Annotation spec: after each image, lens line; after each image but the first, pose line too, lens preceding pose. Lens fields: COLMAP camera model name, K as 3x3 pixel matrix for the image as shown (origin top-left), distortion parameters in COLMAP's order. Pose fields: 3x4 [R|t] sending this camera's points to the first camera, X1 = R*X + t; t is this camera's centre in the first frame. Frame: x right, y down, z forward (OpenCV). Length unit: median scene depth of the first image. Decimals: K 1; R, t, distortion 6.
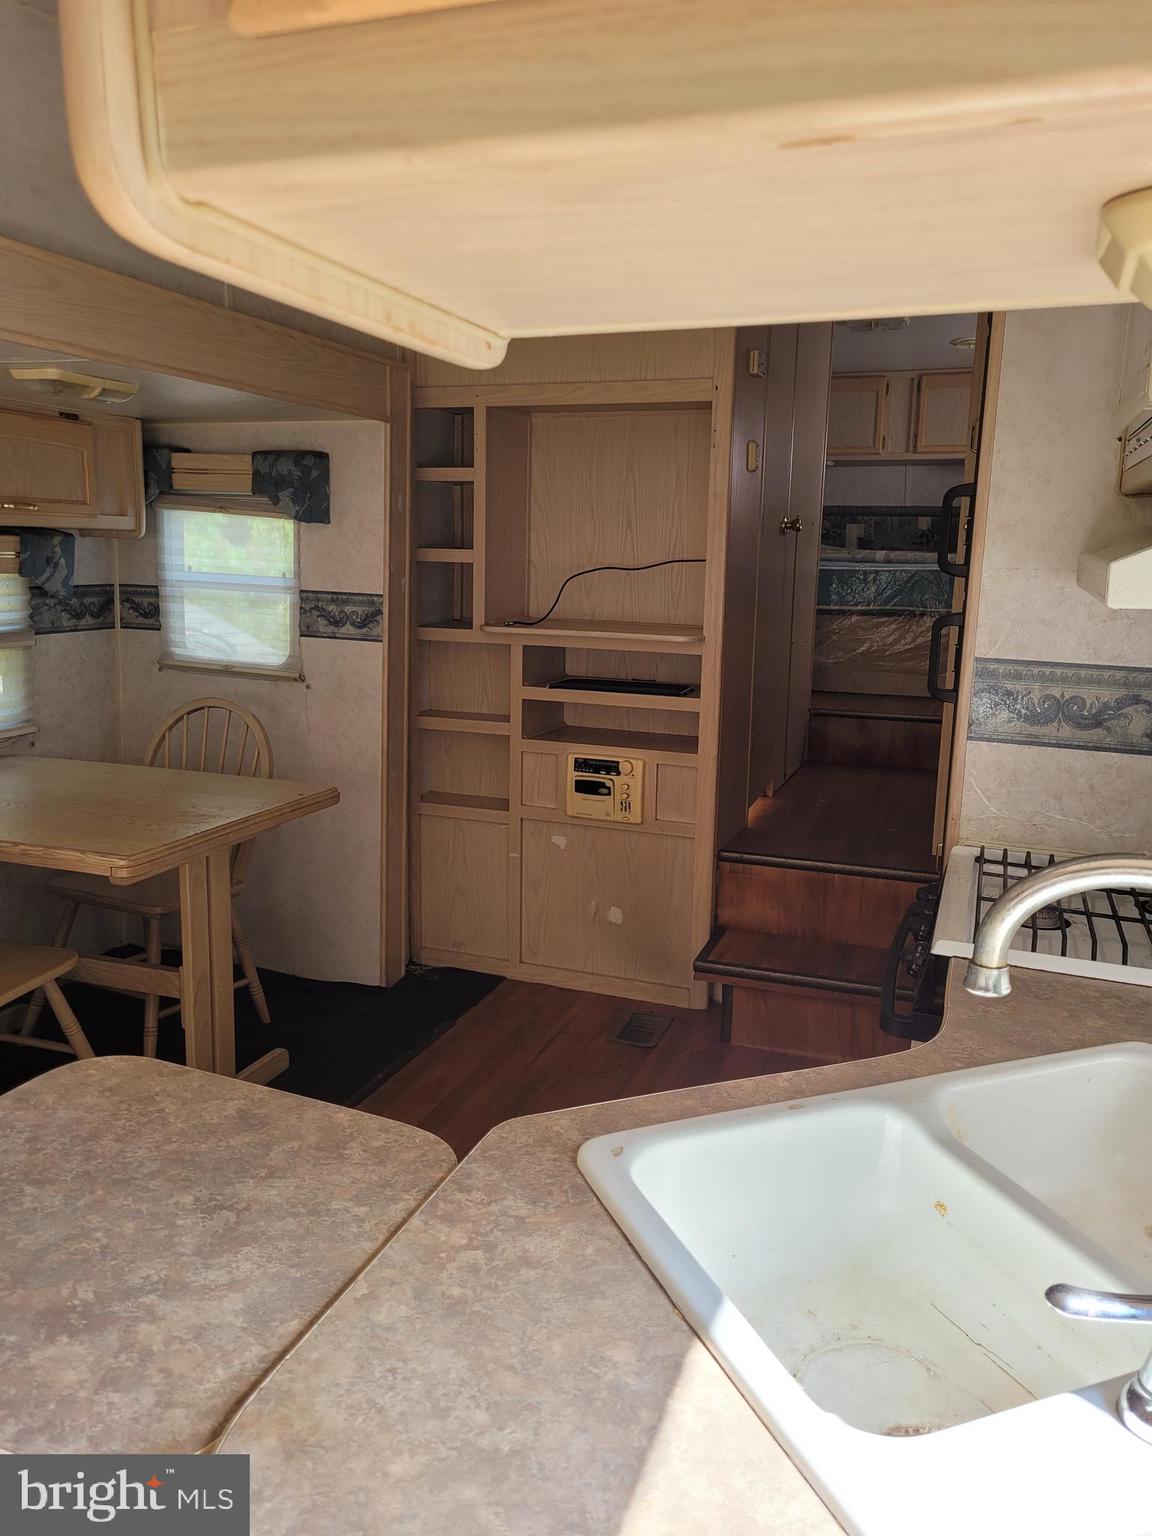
lens RADIAL K [[1150.9, 0, 578.9], [0, 1150.9, 765.8], [0, 0, 1]] dist [0.050503, -0.043355]
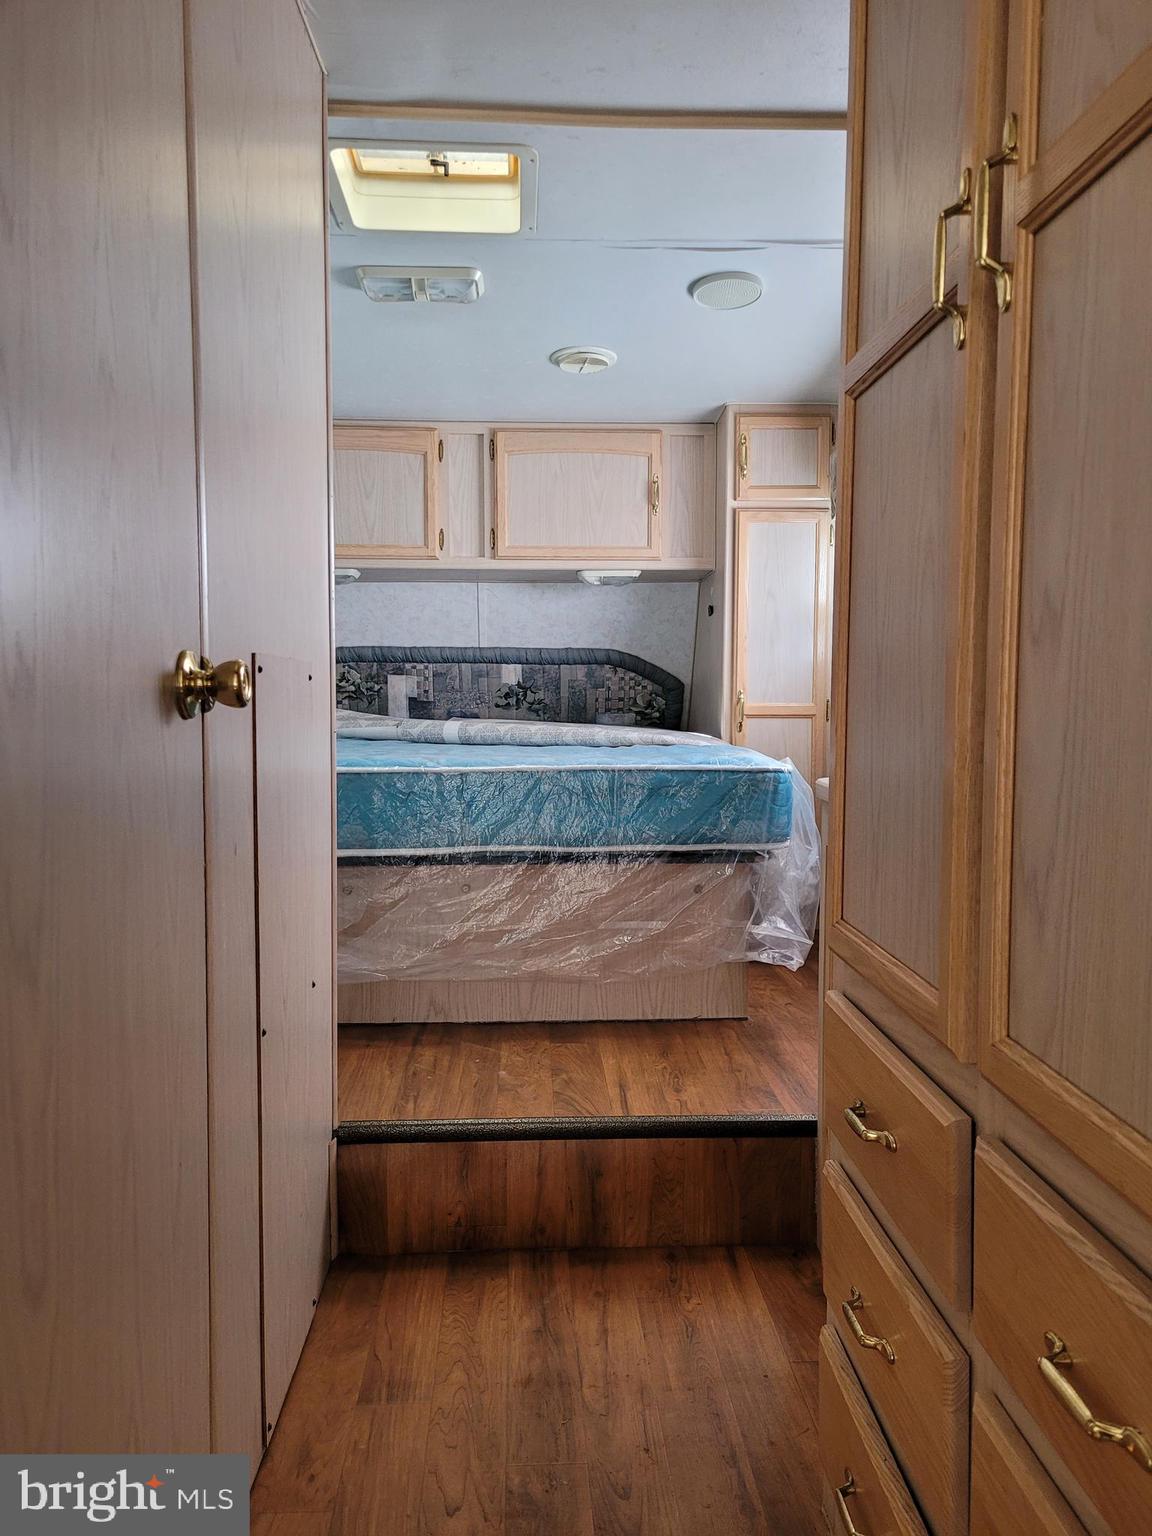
lens RADIAL K [[1150.9, 0, 578.9], [0, 1150.9, 765.8], [0, 0, 1]] dist [0.050503, -0.043355]
pose [[0.923813, -0.040068, 0.380742, 0.127888], [0.086748, 0.990549, -0.106239, -0.124652], [-0.372887, 0.131173, 0.918558, 0.575457]]
